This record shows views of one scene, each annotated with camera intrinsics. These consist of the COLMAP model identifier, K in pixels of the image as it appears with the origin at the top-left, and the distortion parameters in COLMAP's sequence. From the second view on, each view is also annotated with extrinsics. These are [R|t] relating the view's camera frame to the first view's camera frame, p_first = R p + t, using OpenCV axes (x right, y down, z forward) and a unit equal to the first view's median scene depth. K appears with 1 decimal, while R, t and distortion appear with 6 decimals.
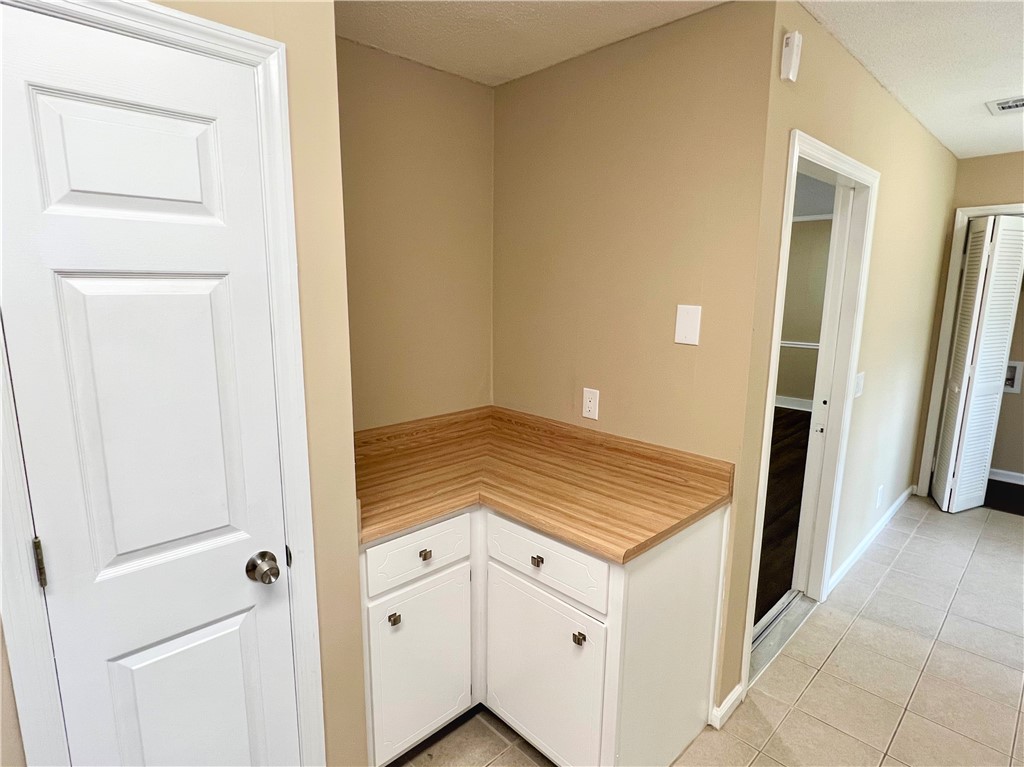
lens RADIAL K [[545.6, 0, 514.3], [0, 545.6, 382.2], [0, 0, 1]] dist [-0.007356, 0.002913]
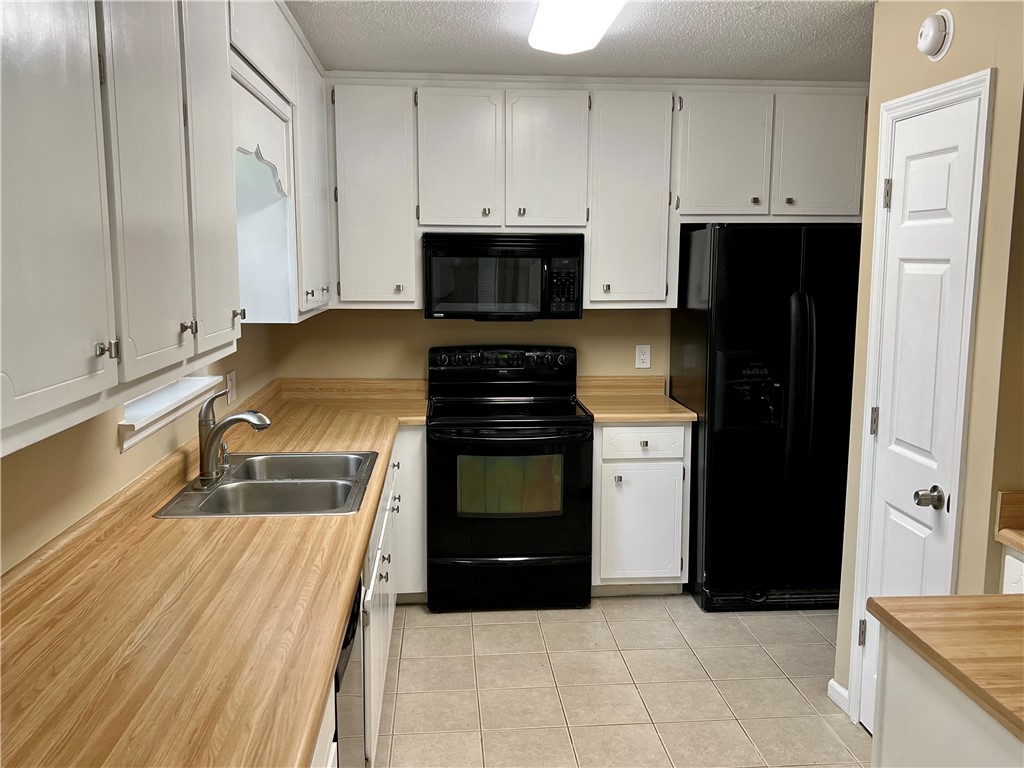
lens RADIAL K [[916.6, 0, 516.6], [0, 916.6, 387.1], [0, 0, 1]] dist [0.065529, -0.085945]
pose [[-0.629221, 0.102862, -0.770389, 1.912718], [-0.146637, 0.957692, 0.247637, -0.308717], [0.763268, 0.268786, -0.587517, 1.618514]]
